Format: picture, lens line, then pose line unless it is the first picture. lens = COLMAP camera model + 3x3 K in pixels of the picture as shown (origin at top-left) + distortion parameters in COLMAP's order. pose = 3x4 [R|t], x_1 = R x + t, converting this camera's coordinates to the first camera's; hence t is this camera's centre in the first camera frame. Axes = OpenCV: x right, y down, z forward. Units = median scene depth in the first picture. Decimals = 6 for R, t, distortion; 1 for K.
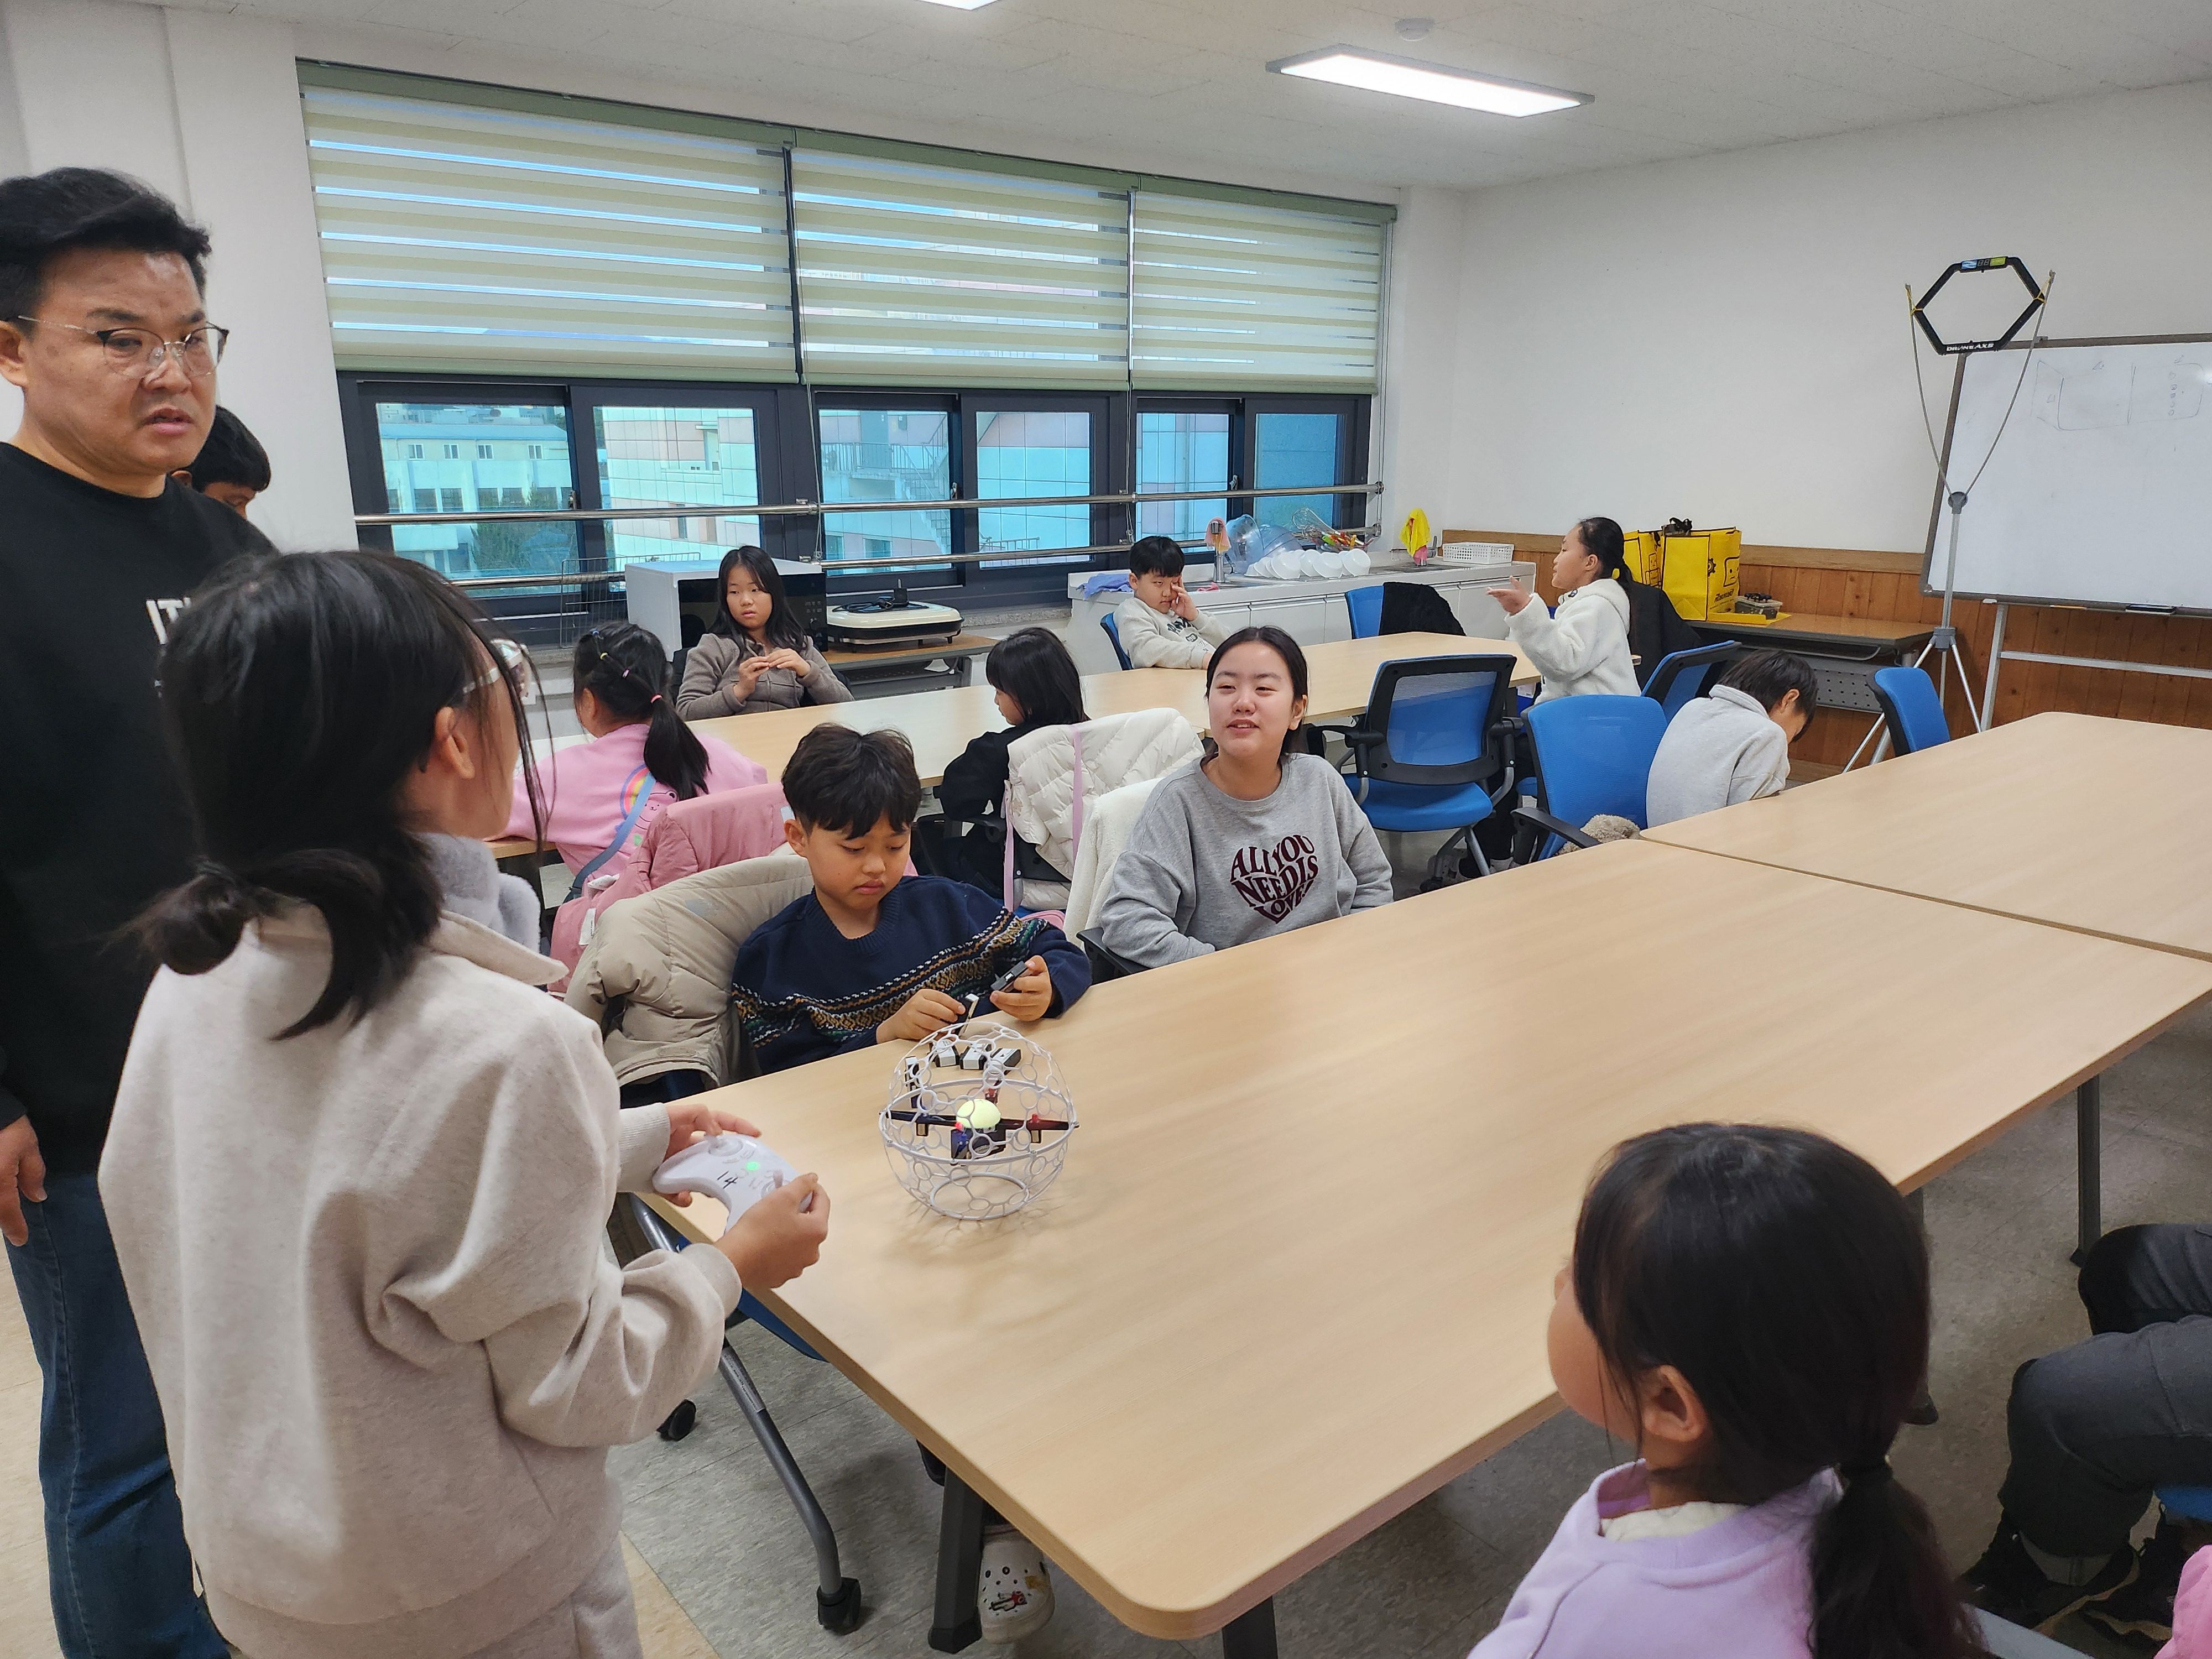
lens RADIAL K [[1550.8, 0, 1105.9], [0, 1550.8, 865.8], [0, 0, 1]] dist [0.068751, -0.062362]
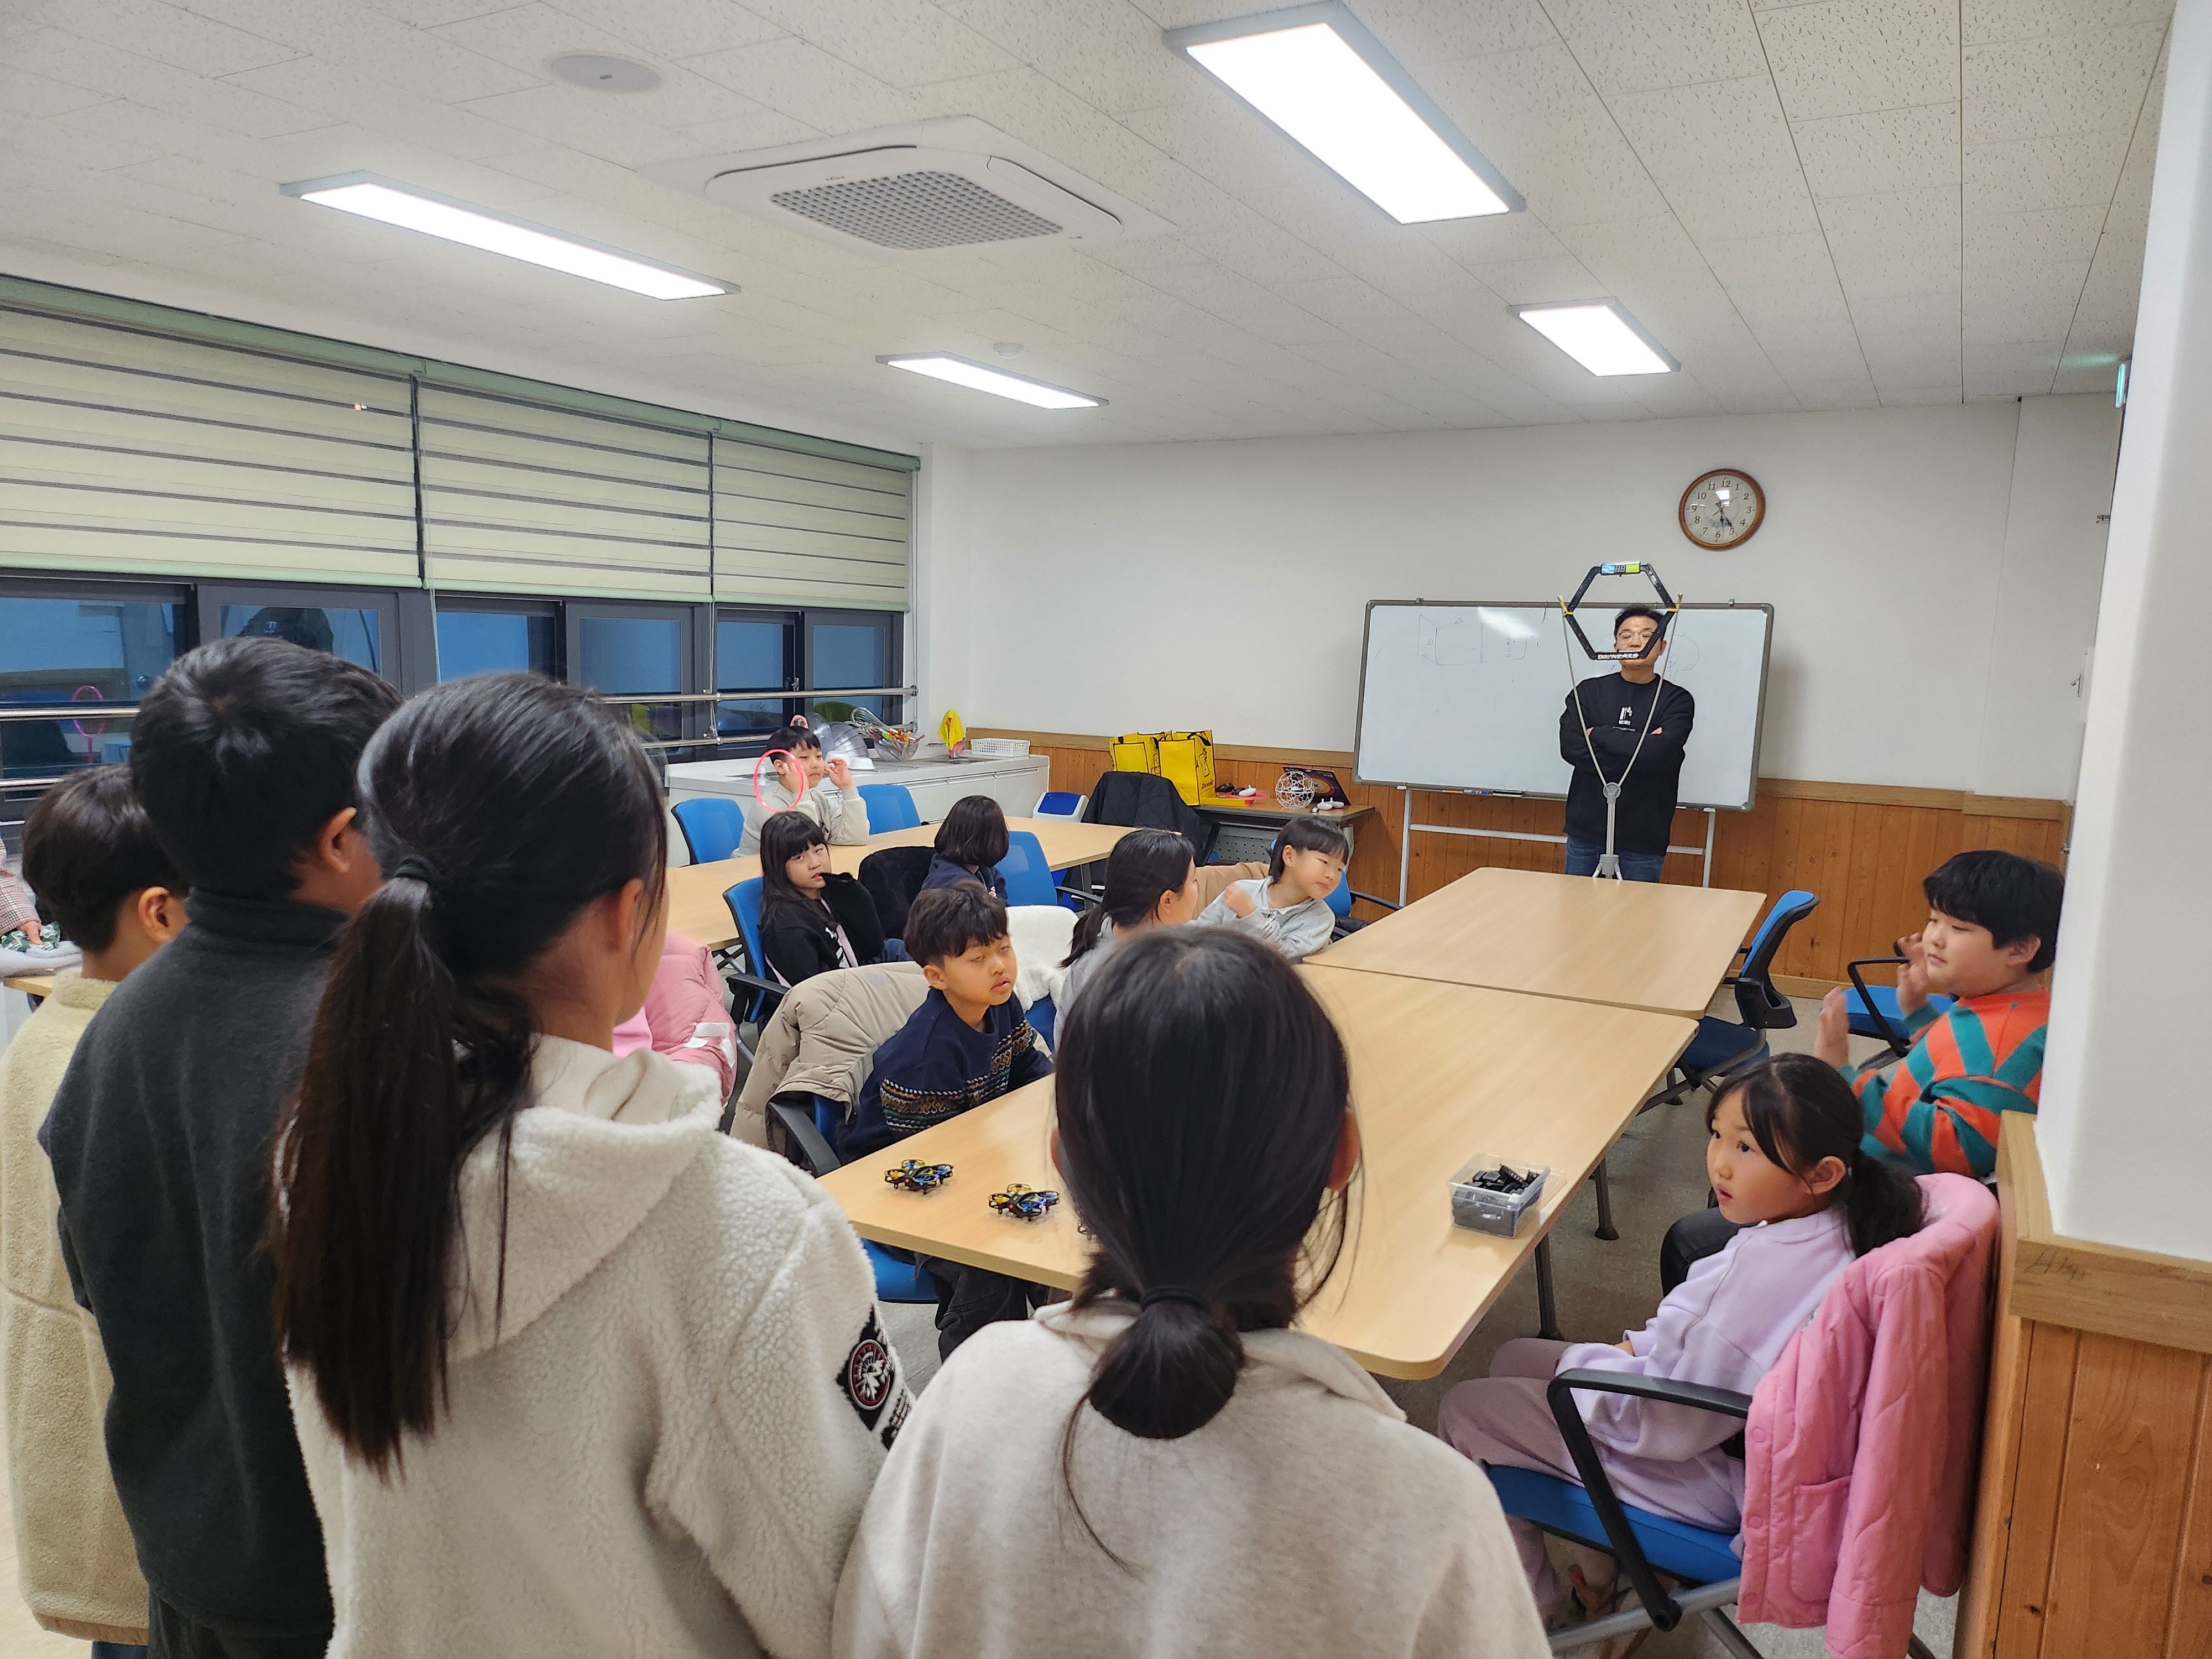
lens RADIAL K [[1550.8, 0, 1099.5], [0, 1550.8, 866.3], [0, 0, 1]] dist [0.068751, -0.062362]
pose [[0.925791, -0.026452, 0.377109, -0.162068], [0.070260, 0.992208, -0.102891, 0.014746], [-0.371449, 0.121752, 0.920436, -0.102728]]
